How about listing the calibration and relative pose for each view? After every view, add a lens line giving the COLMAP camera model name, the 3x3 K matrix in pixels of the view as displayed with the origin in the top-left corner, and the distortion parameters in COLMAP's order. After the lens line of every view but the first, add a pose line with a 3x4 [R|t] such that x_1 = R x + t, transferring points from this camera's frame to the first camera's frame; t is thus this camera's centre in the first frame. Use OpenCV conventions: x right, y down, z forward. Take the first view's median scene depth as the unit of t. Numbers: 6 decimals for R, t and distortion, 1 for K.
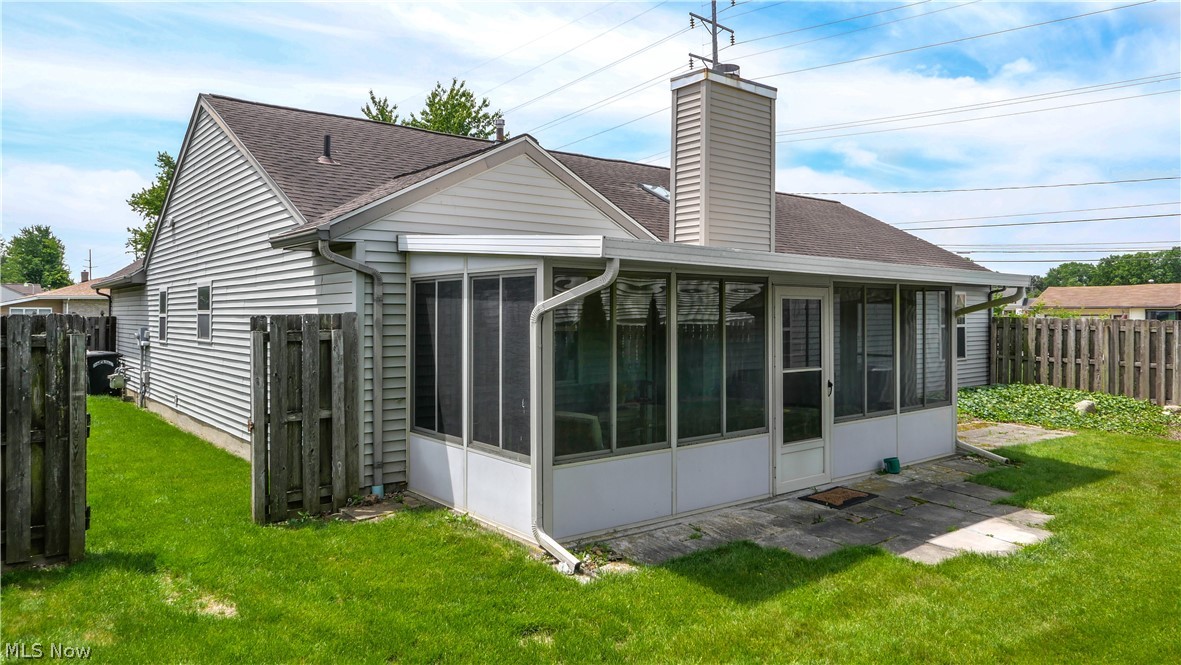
lens RADIAL K [[786.3, 0, 578.0], [0, 786.3, 310.5], [0, 0, 1]] dist [-0.003888, -0.002656]
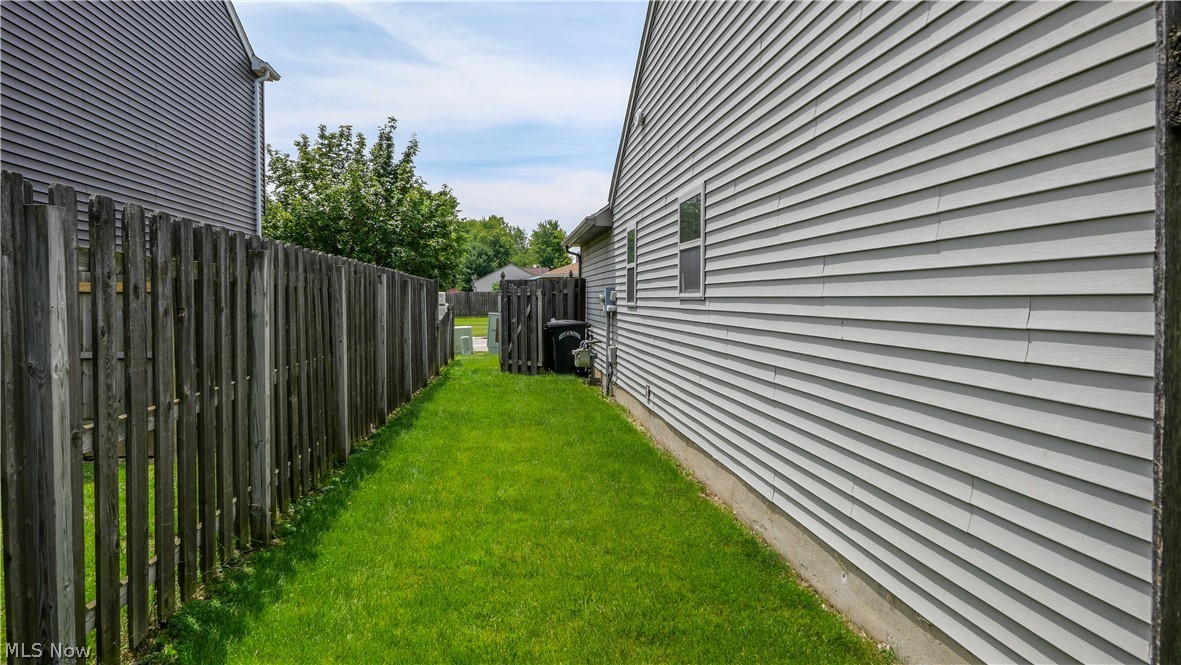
lens RADIAL K [[786.3, 0, 589.2], [0, 786.3, 327.7], [0, 0, 1]] dist [-0.003888, -0.002656]
pose [[0.849329, 0.017268, -0.527581, -0.184153], [0.007554, 0.998965, 0.044856, 0.027092], [0.527810, -0.042083, 0.848319, 0.370703]]
